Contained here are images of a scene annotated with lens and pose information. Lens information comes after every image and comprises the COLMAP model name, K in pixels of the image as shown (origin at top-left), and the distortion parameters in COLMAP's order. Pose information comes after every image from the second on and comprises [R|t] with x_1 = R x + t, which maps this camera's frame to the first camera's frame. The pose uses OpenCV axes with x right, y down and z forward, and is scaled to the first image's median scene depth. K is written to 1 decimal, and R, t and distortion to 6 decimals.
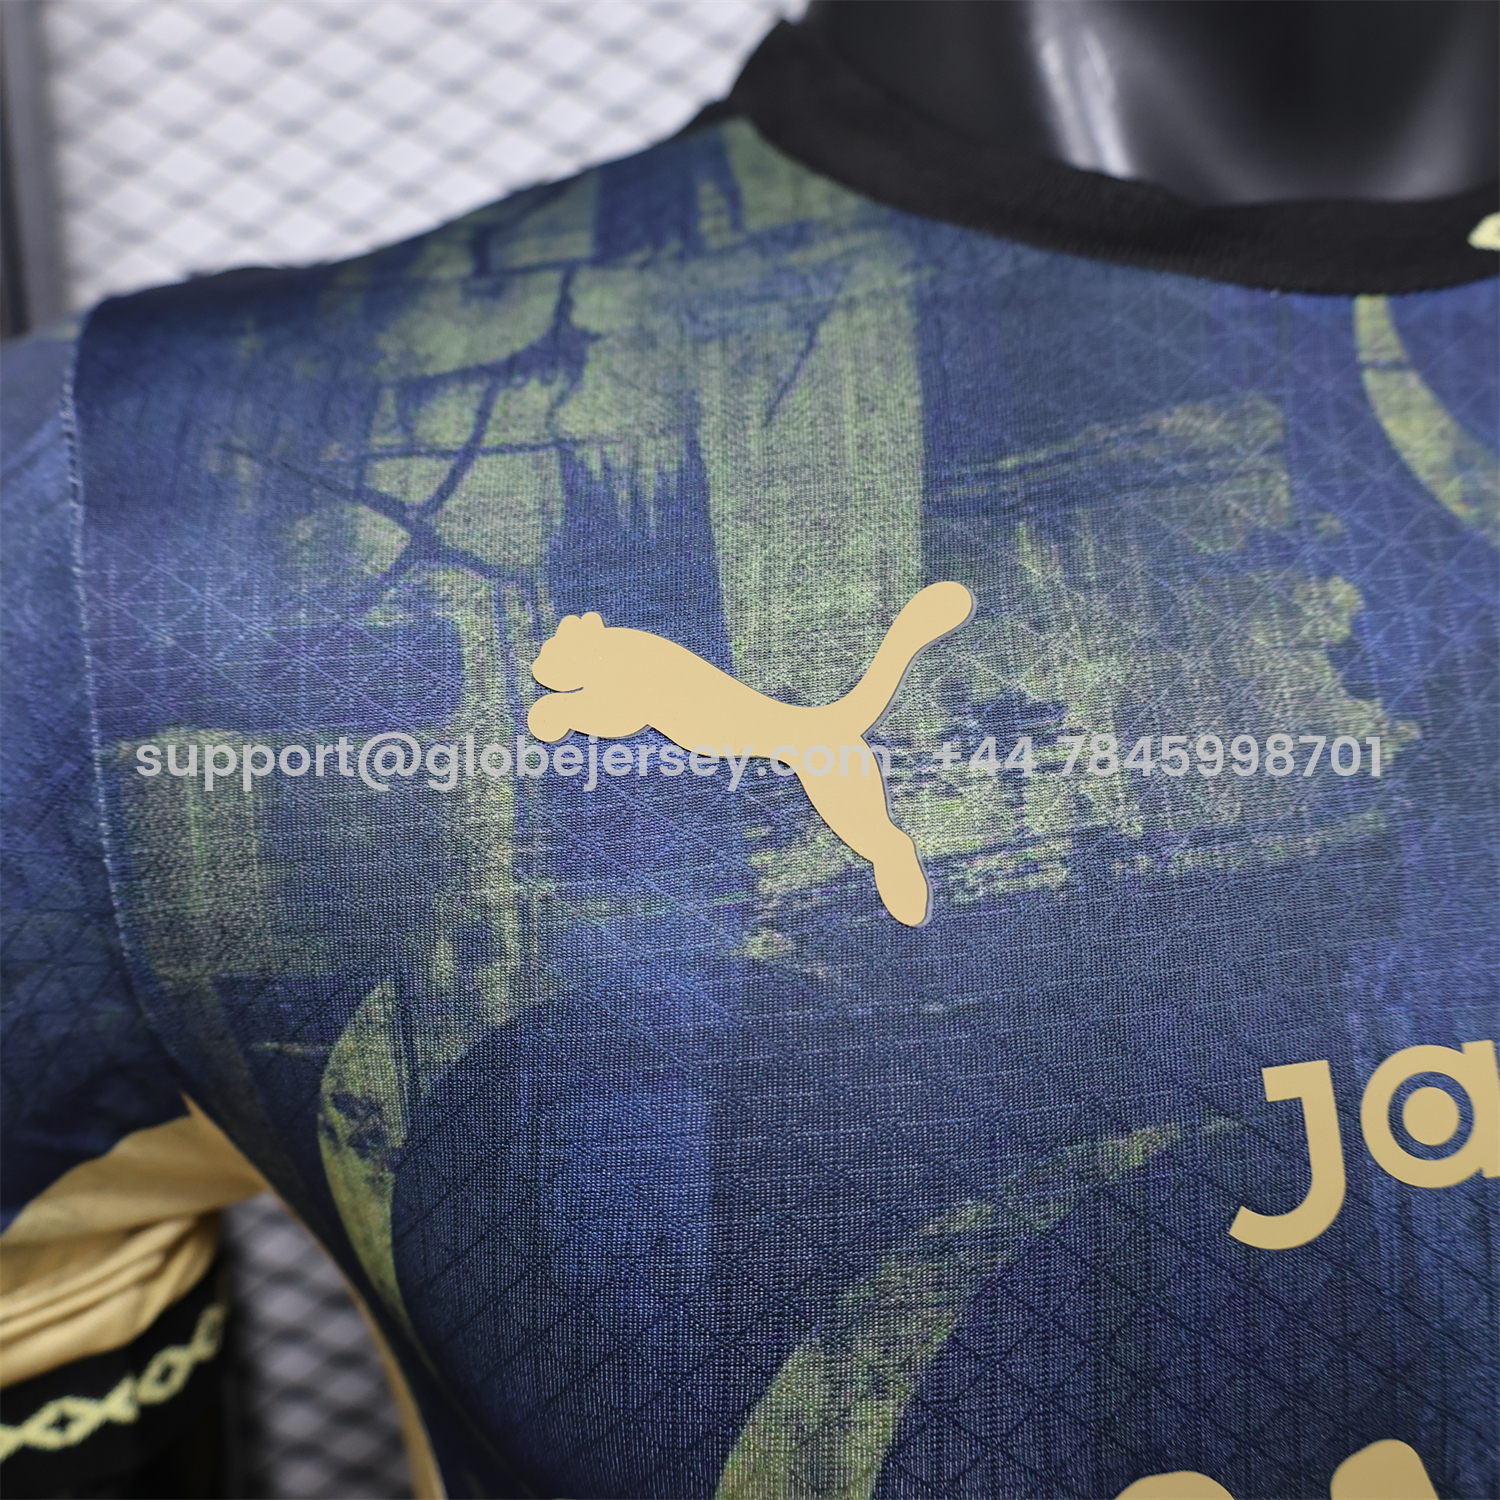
lens RADIAL K [[1456.1, 0, 777.9], [0, 1456.1, 729.7], [0, 0, 1]] dist [0.002113, -0.006077]
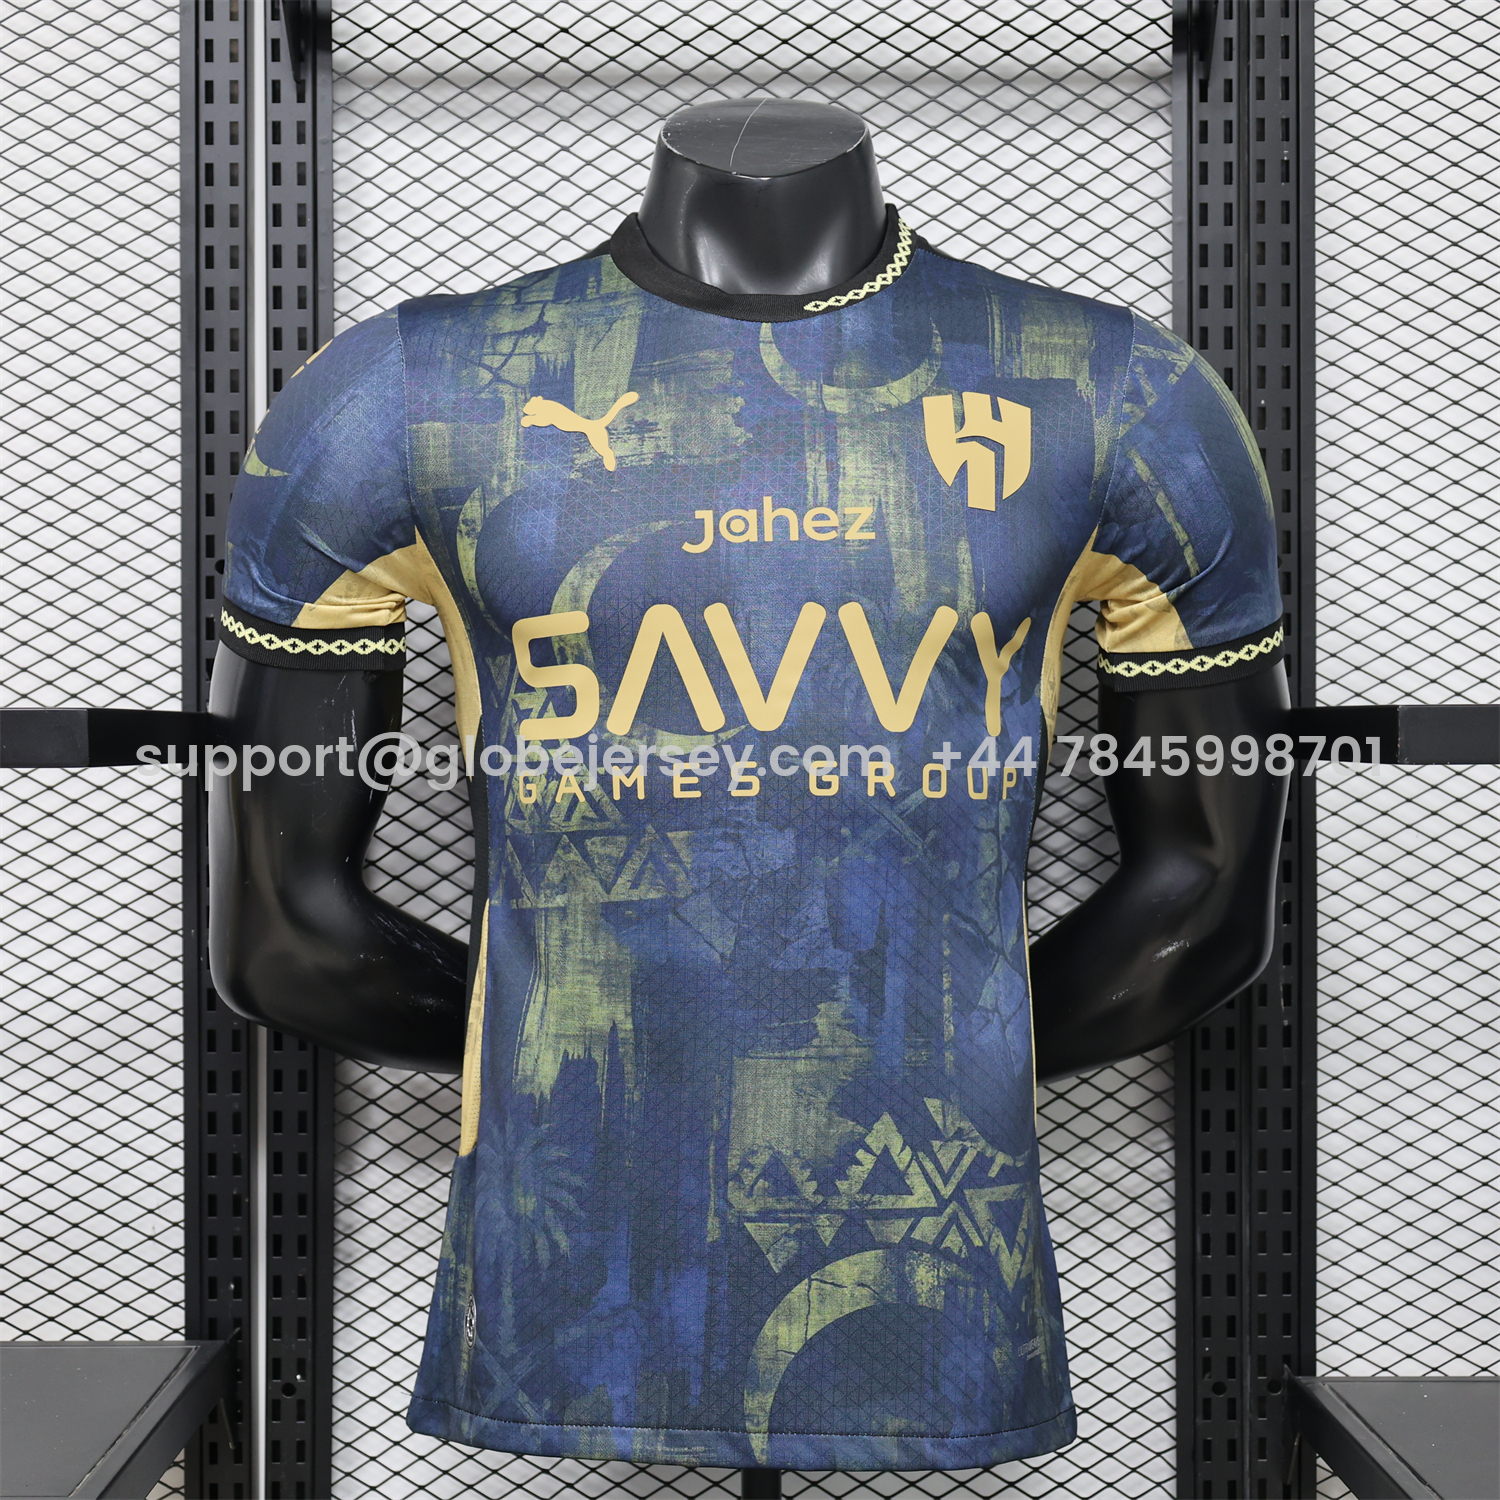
lens RADIAL K [[2248.5, 0, 750.0], [0, 2248.5, 750.0], [0, 0, 1]] dist [0.010186, 0.042921]
pose [[0.994632, 0.058673, -0.085238, 0.947143], [-0.065235, 0.994945, -0.076352, 1.219043], [0.080328, 0.081503, 0.993431, -4.586375]]
